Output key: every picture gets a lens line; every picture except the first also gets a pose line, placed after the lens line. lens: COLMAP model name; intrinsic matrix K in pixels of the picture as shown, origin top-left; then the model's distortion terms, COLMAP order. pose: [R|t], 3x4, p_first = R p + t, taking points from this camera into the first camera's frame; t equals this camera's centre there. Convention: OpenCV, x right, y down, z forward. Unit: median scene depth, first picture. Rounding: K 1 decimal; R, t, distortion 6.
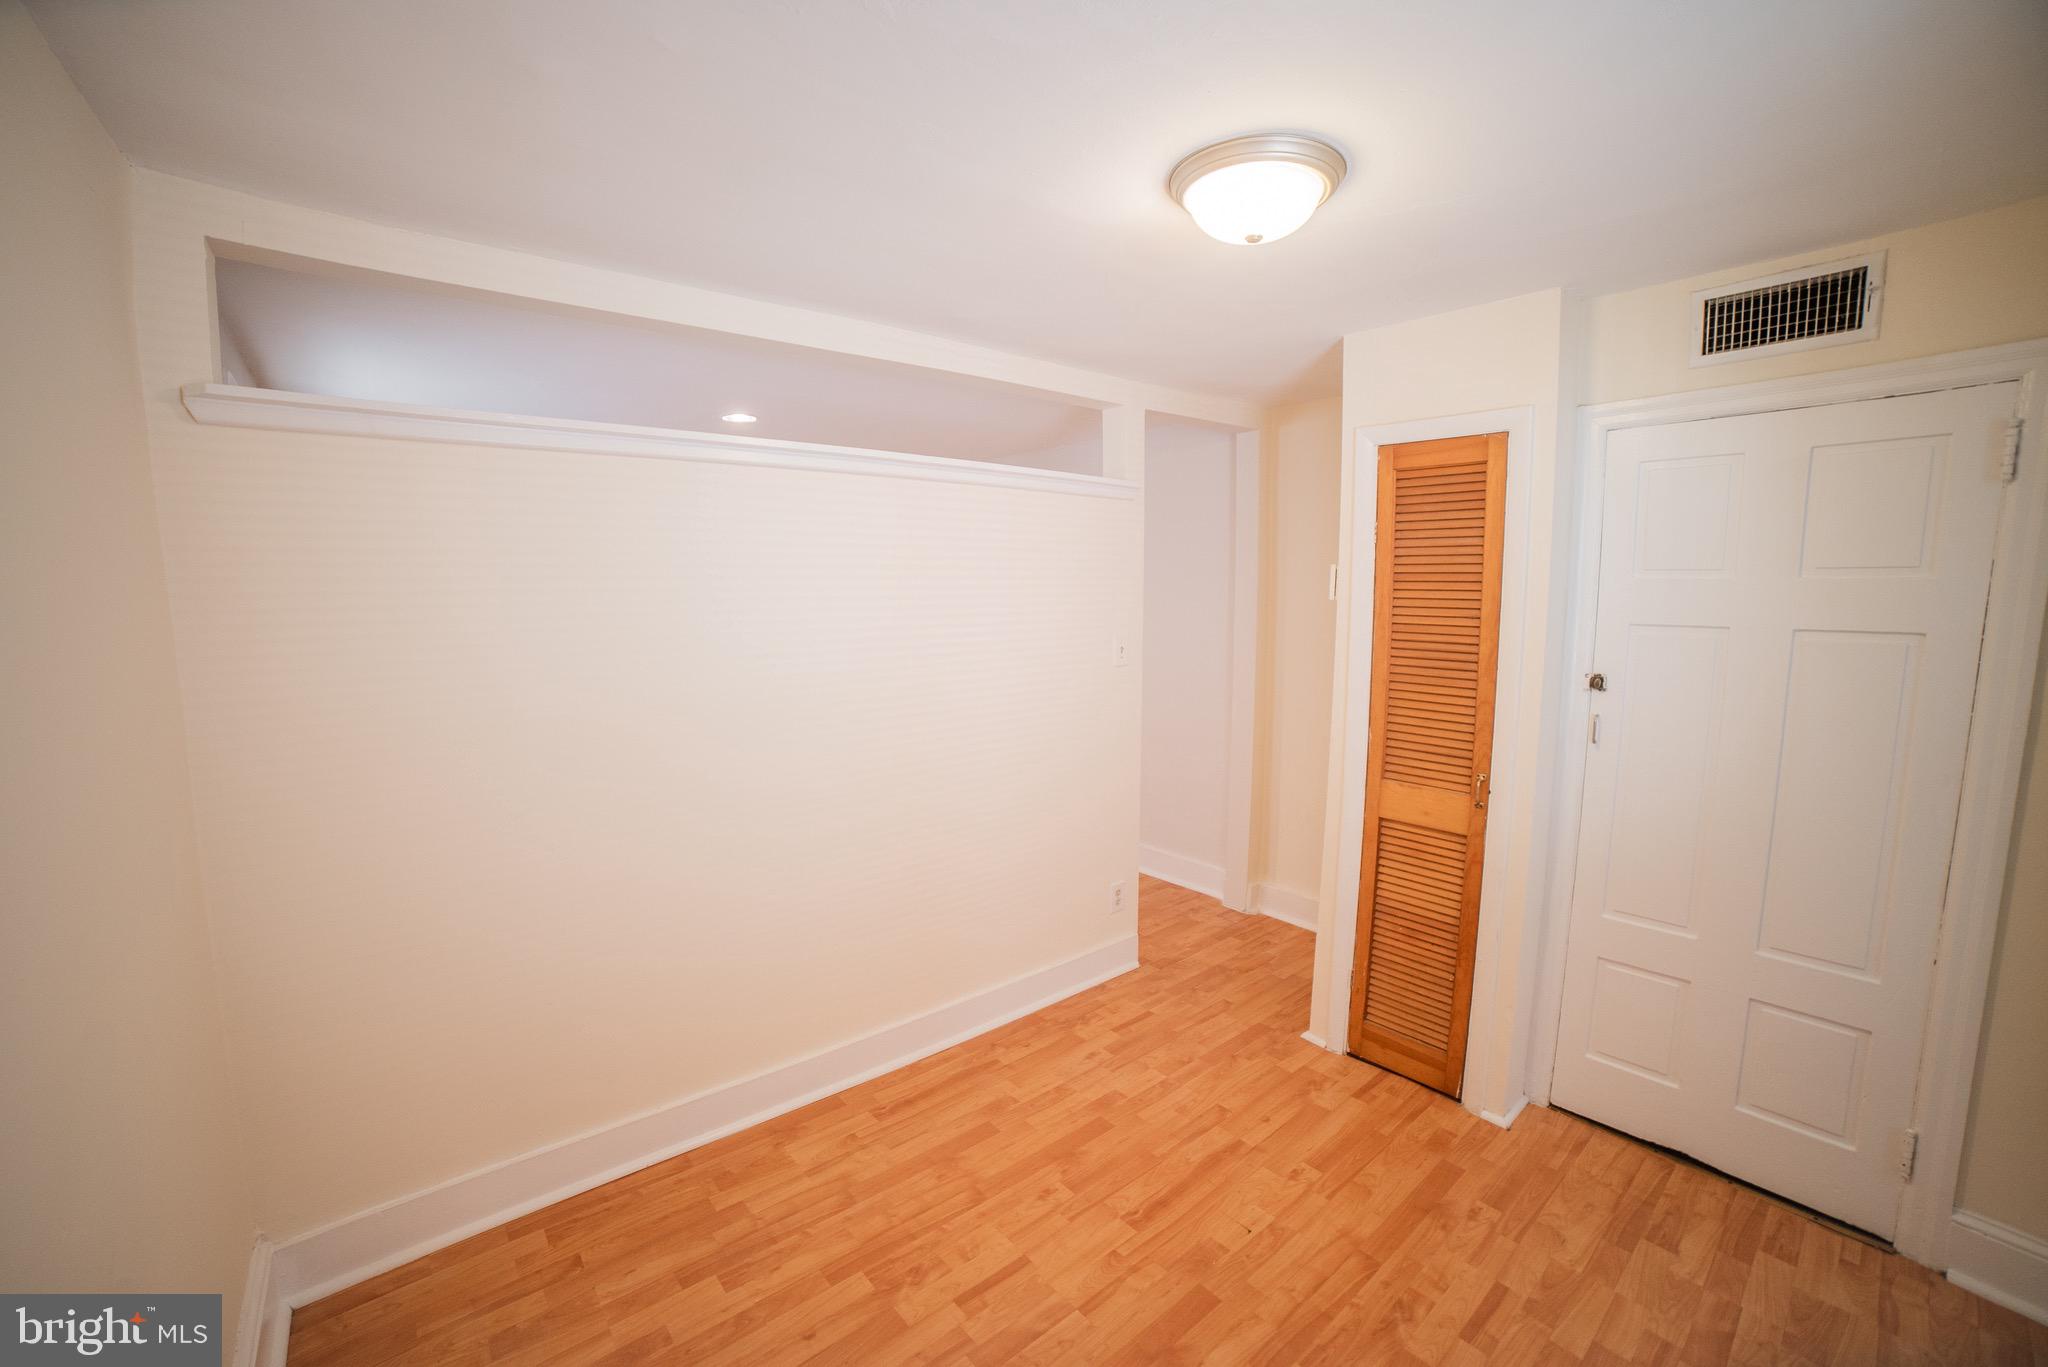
lens RADIAL K [[829.0, 0, 1011.7], [0, 829.0, 681.6], [0, 0, 1]] dist [-0.106955, 0.035047]
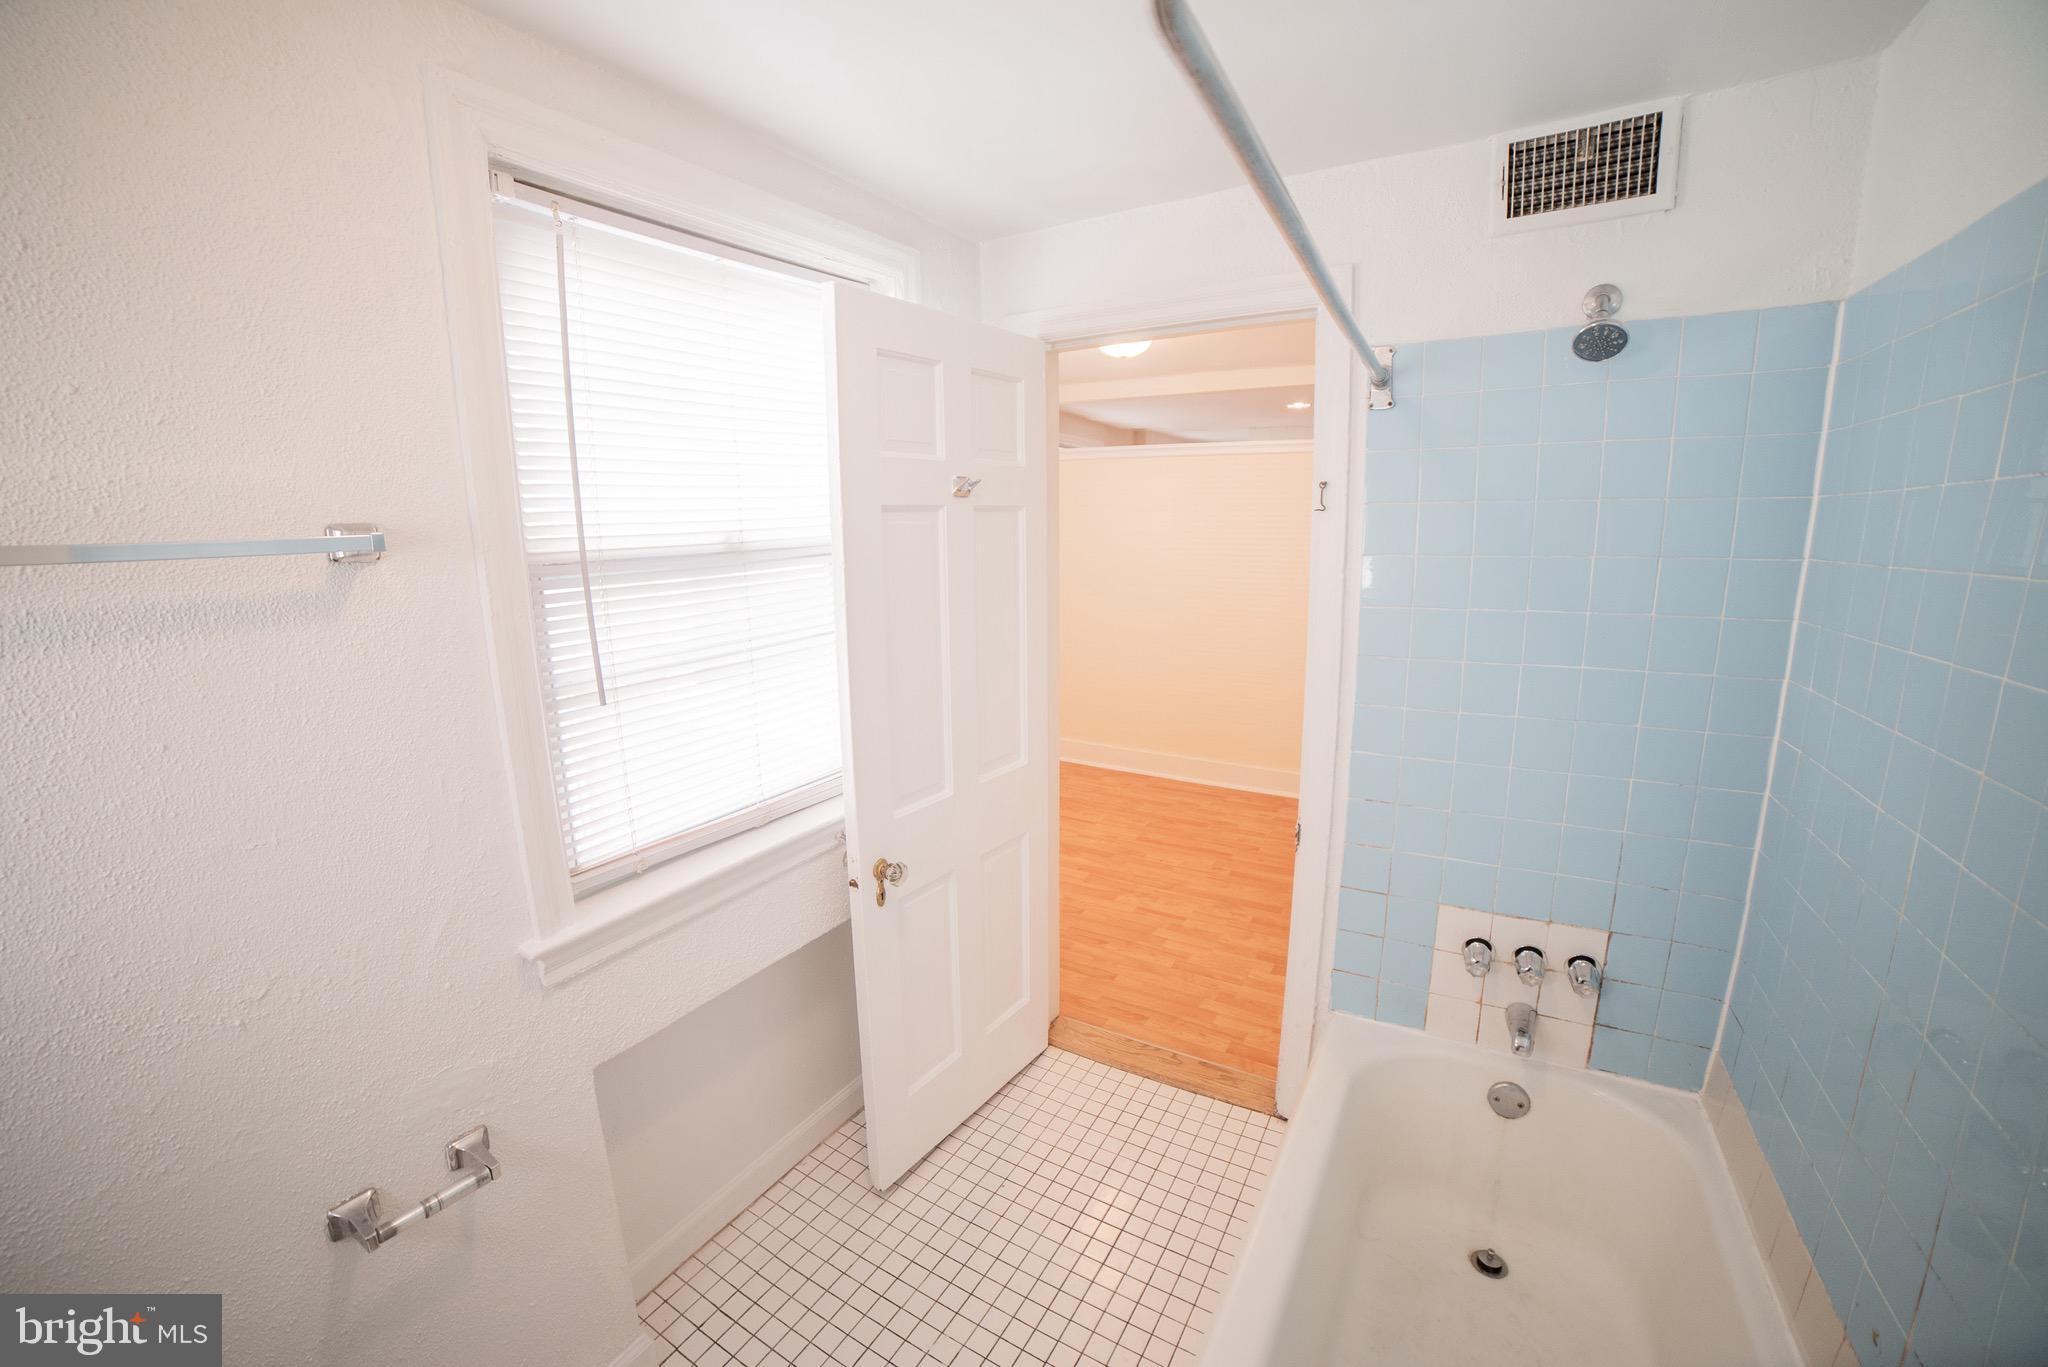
lens RADIAL K [[829.0, 0, 1011.7], [0, 829.0, 681.6], [0, 0, 1]] dist [-0.106955, 0.035047]
pose [[0.330805, 0.182951, -0.925795, 1.591603], [-0.103377, 0.982149, 0.157149, 0.008322], [0.938020, 0.043720, 0.343813, -0.017378]]
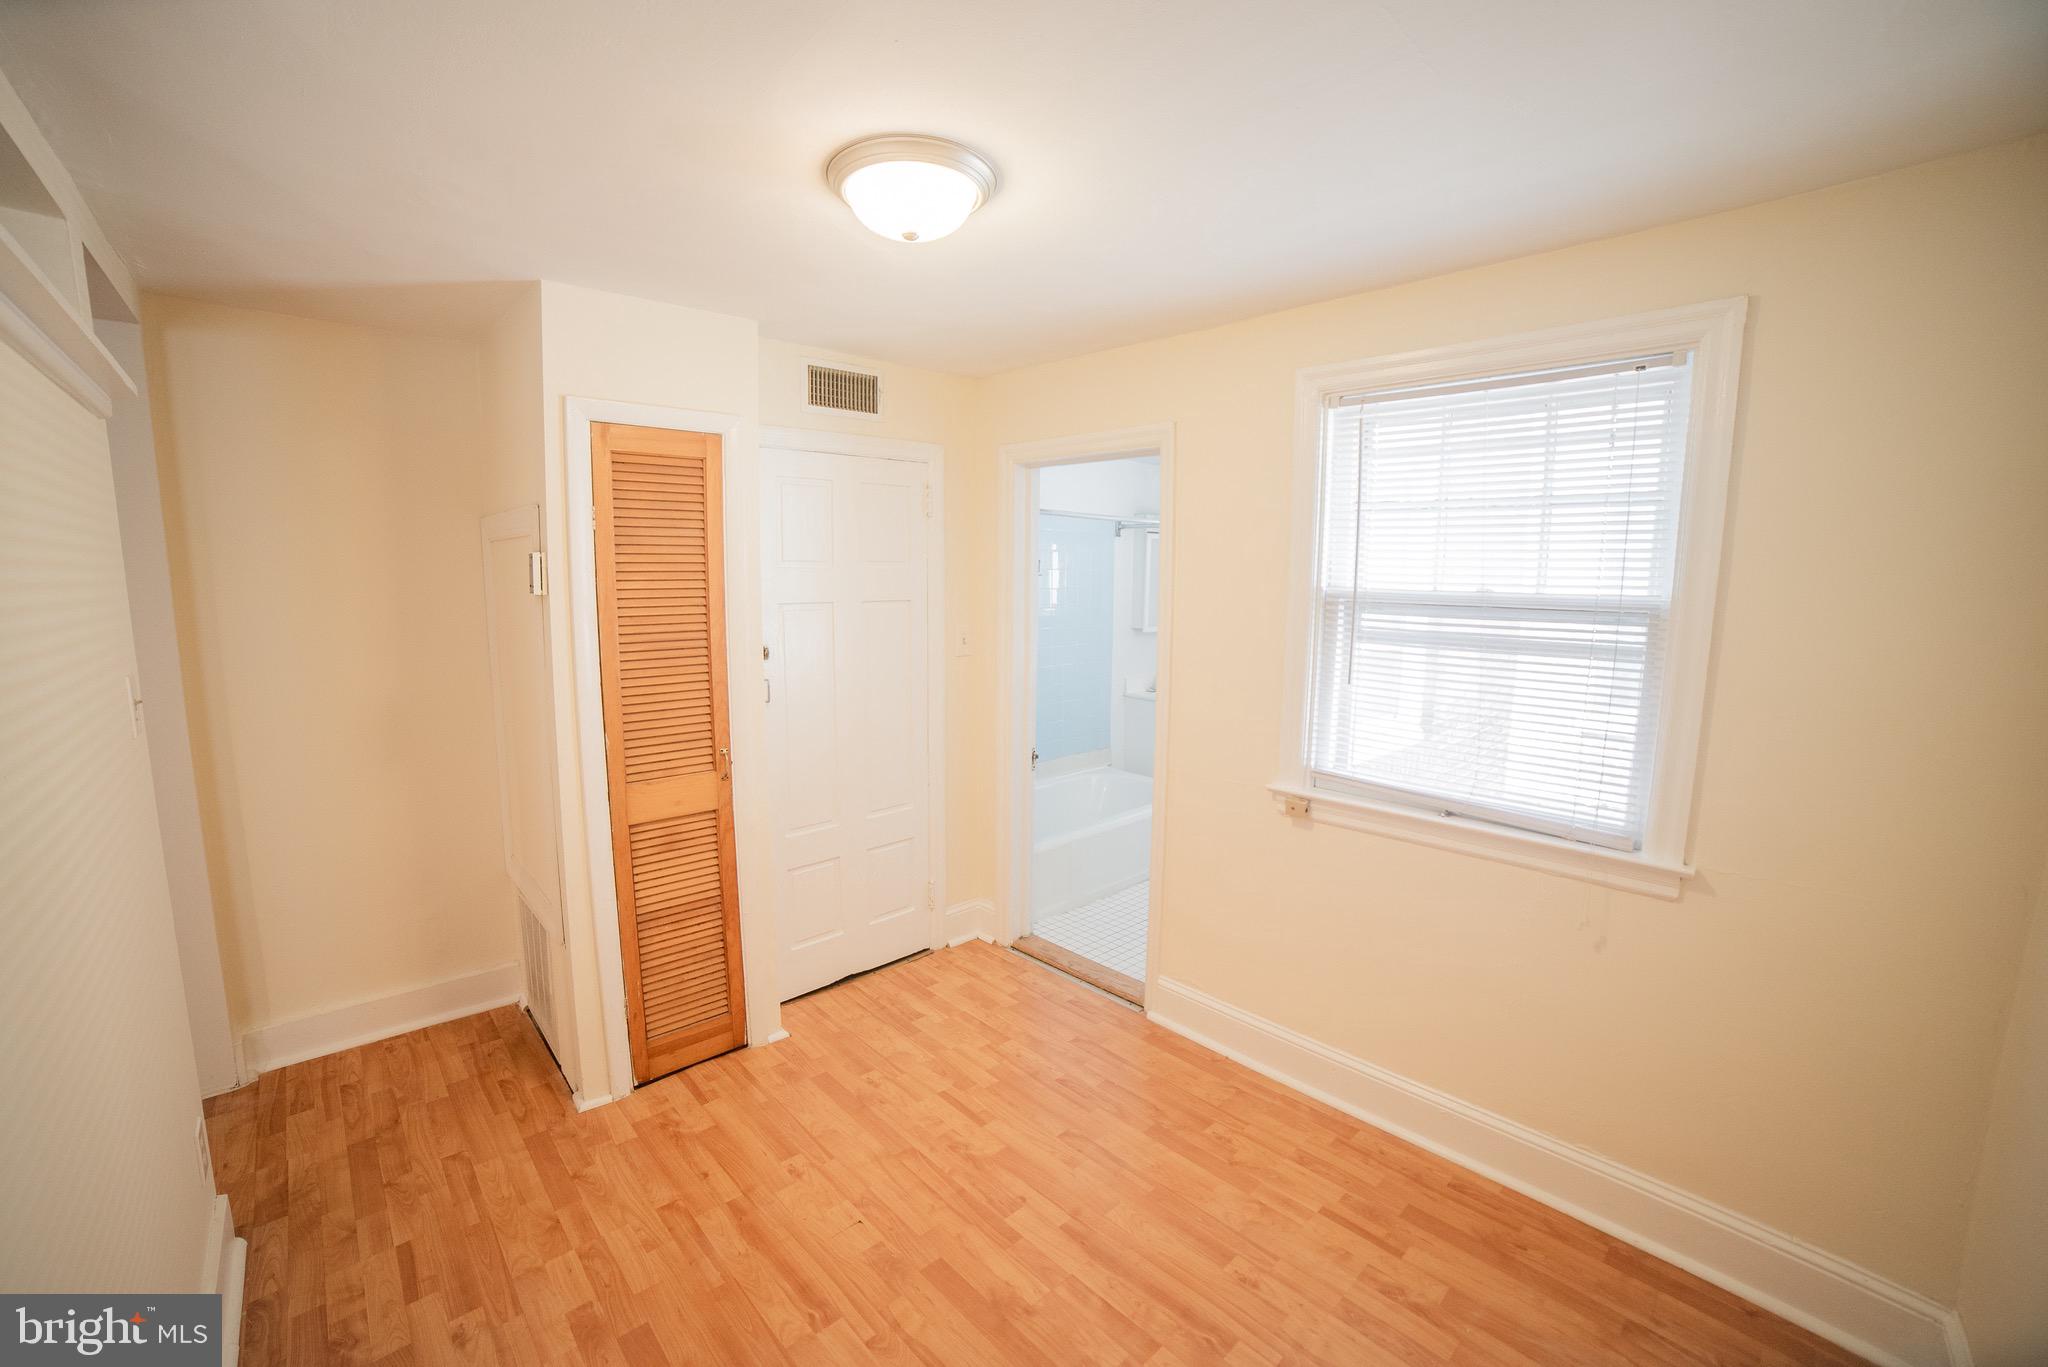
lens RADIAL K [[829.0, 0, 1011.7], [0, 829.0, 681.6], [0, 0, 1]] dist [-0.106955, 0.035047]
pose [[-0.053881, -0.124939, 0.990700, -0.515794], [0.112410, 0.985076, 0.130344, -0.073794], [-0.992200, 0.118388, -0.039033, 0.636769]]
